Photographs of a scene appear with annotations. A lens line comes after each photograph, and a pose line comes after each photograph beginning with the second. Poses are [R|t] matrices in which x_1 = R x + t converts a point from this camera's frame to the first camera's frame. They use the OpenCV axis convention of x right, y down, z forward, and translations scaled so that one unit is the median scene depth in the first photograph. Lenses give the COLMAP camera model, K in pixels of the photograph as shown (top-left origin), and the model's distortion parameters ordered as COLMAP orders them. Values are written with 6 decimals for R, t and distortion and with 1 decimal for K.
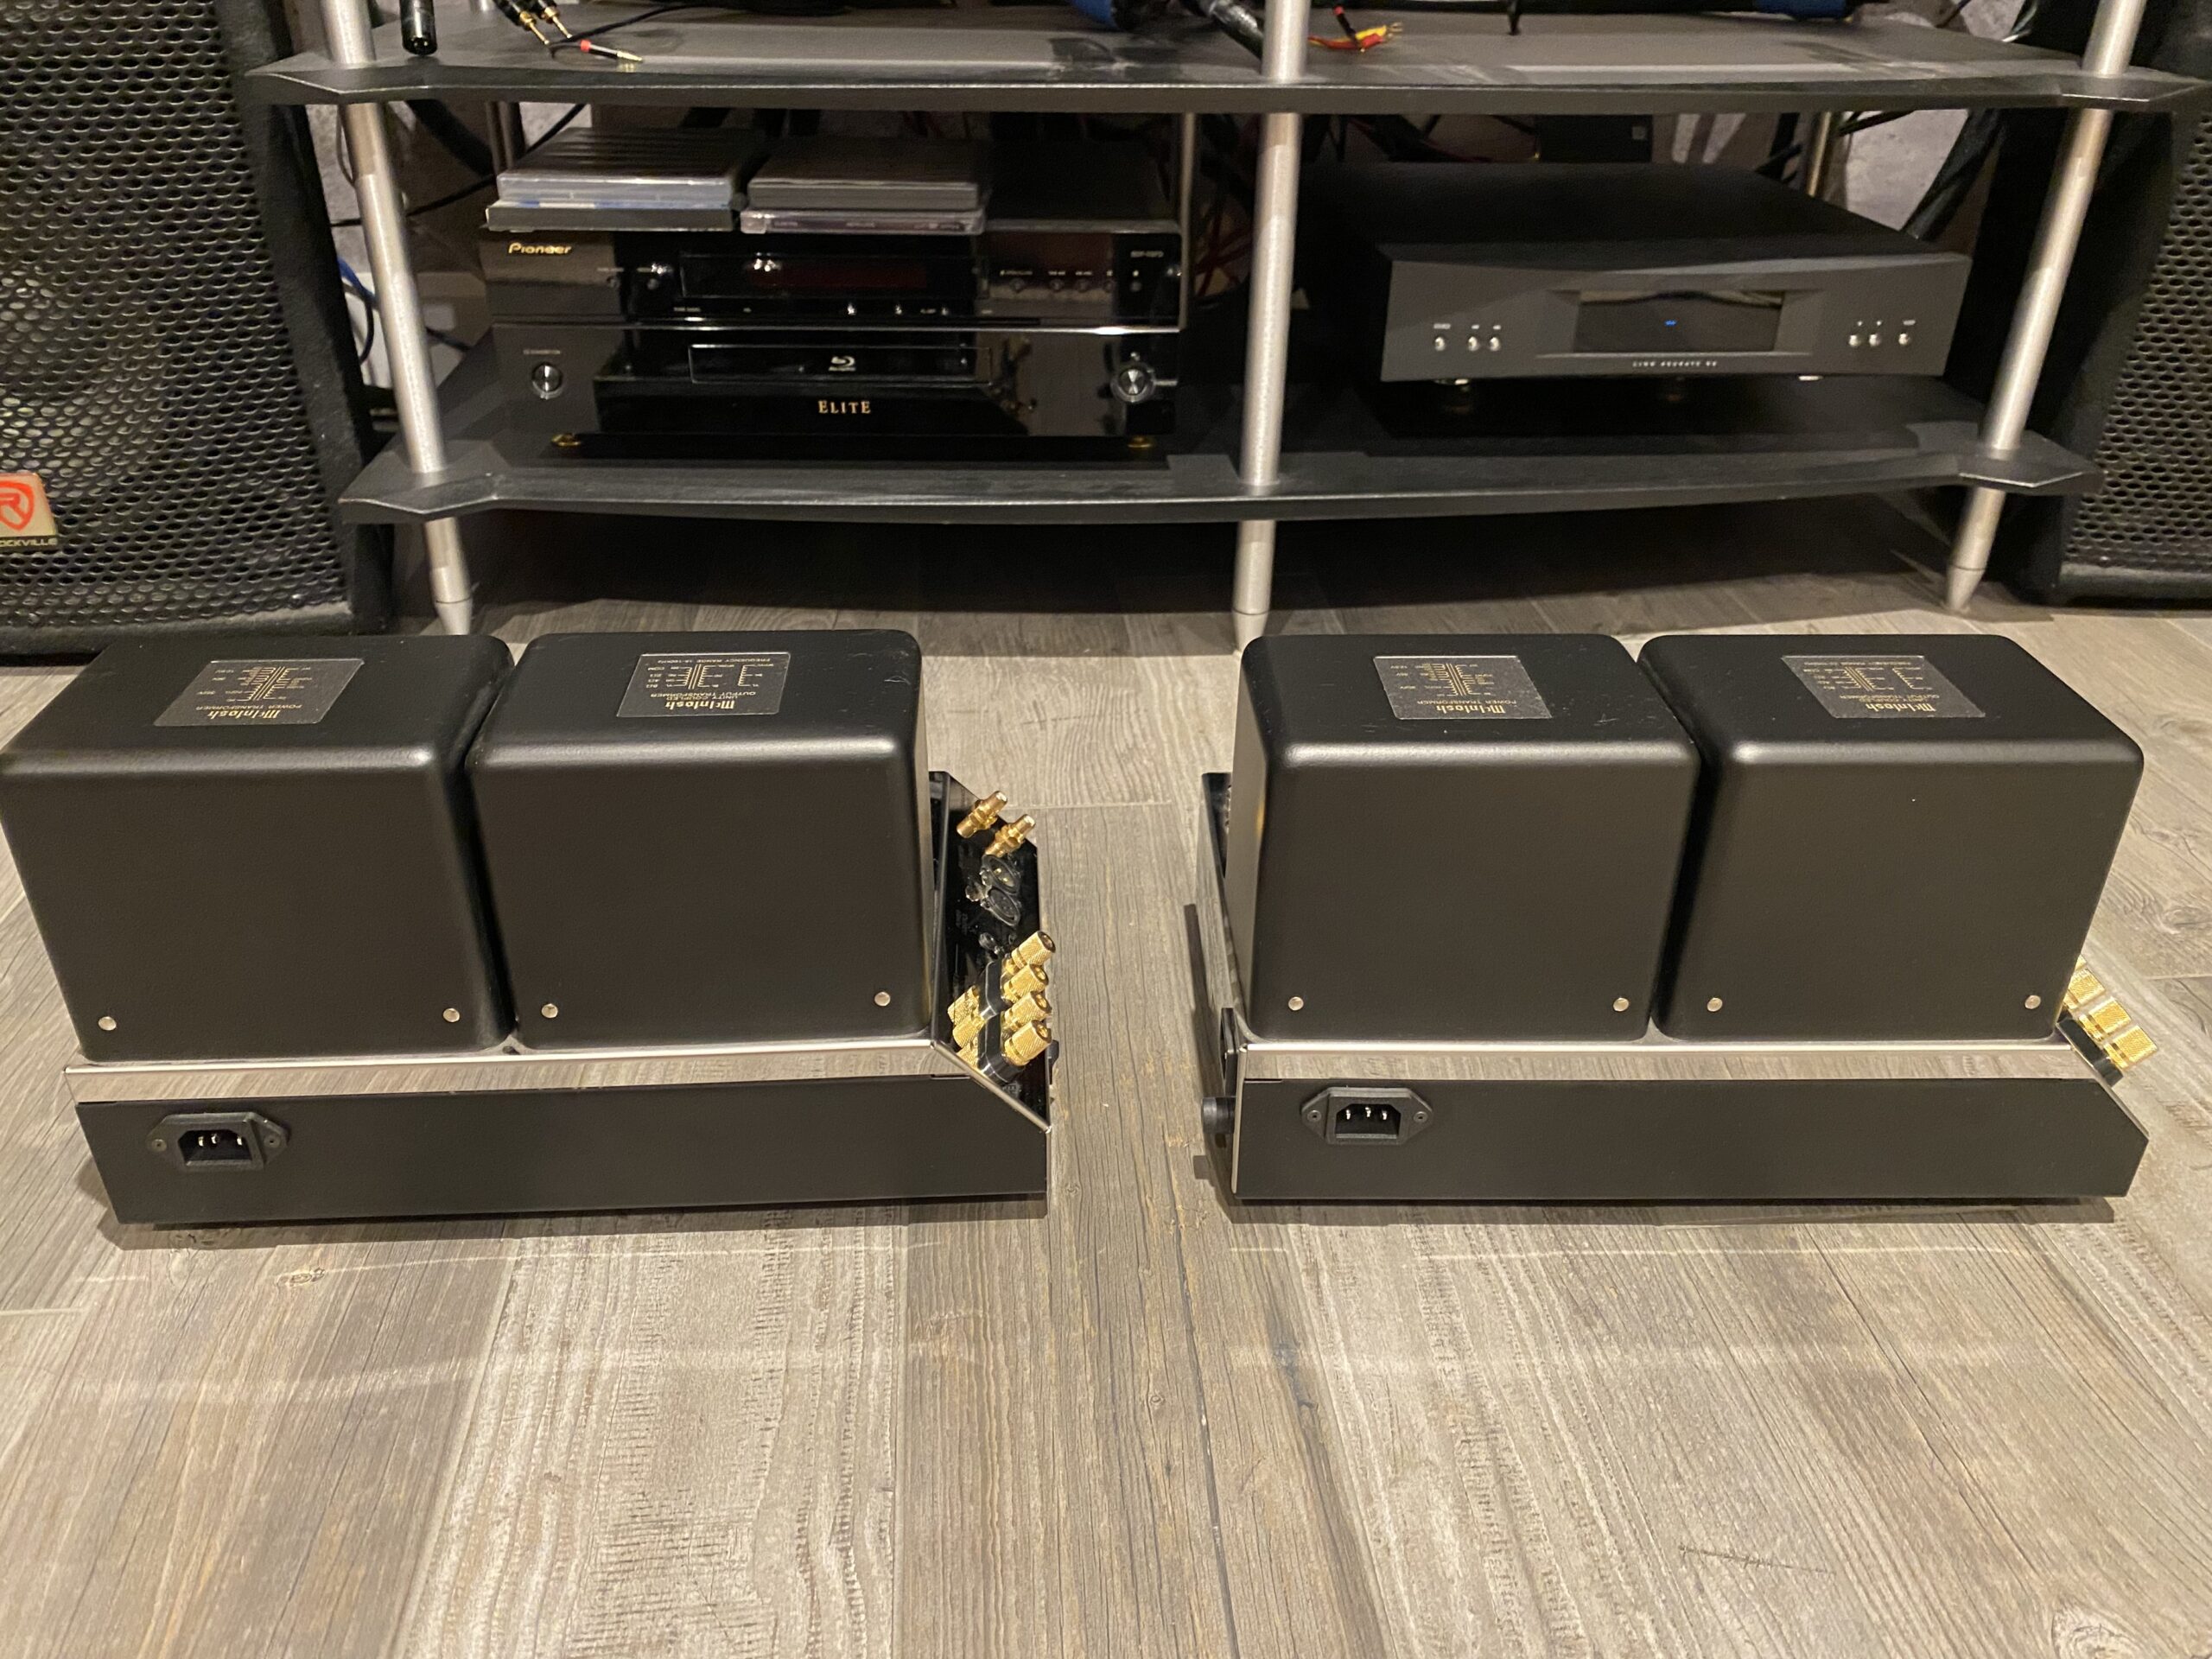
lens RADIAL K [[1679.0, 0, 1106.0], [0, 1679.0, 829.5], [0, 0, 1]] dist [0.005389, -0.010942]
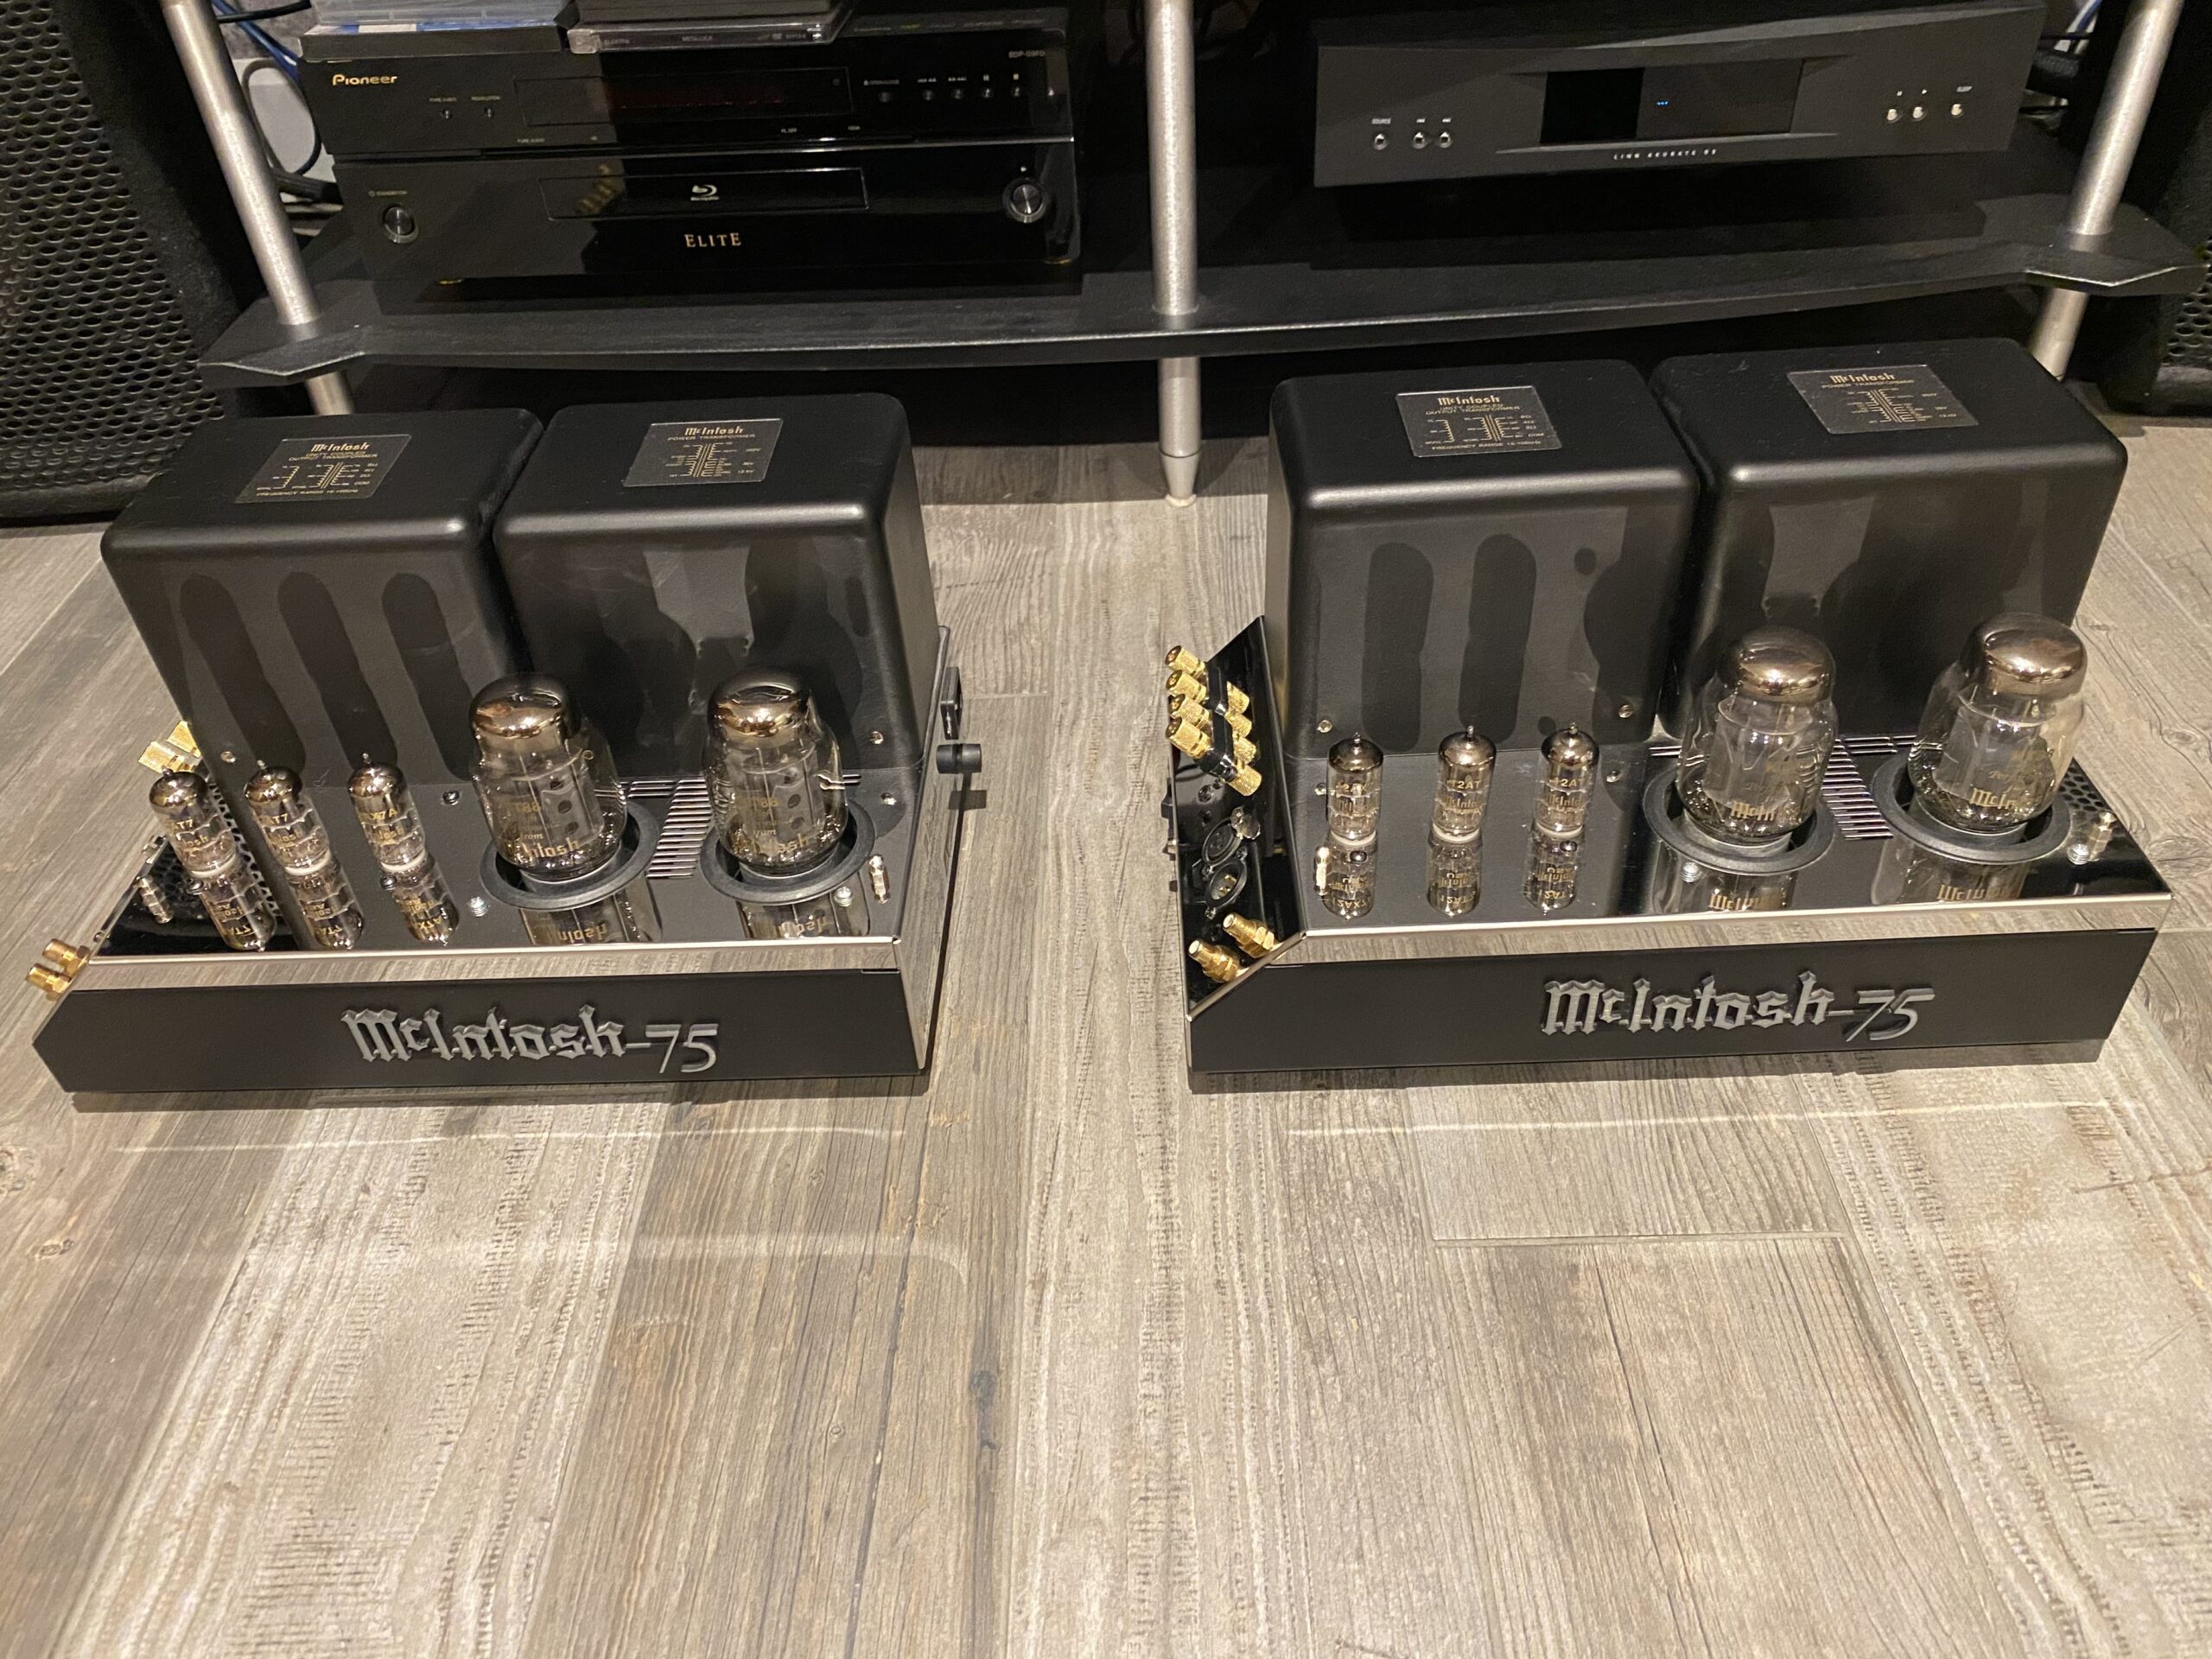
lens RADIAL K [[1679.0, 0, 1106.0], [0, 1679.0, 829.5], [0, 0, 1]] dist [0.005389, -0.010942]
pose [[0.992692, 0.012514, -0.120025, 0.296424], [0.009103, 0.984008, 0.177889, -0.171504], [0.120332, -0.177682, 0.976703, 0.138872]]
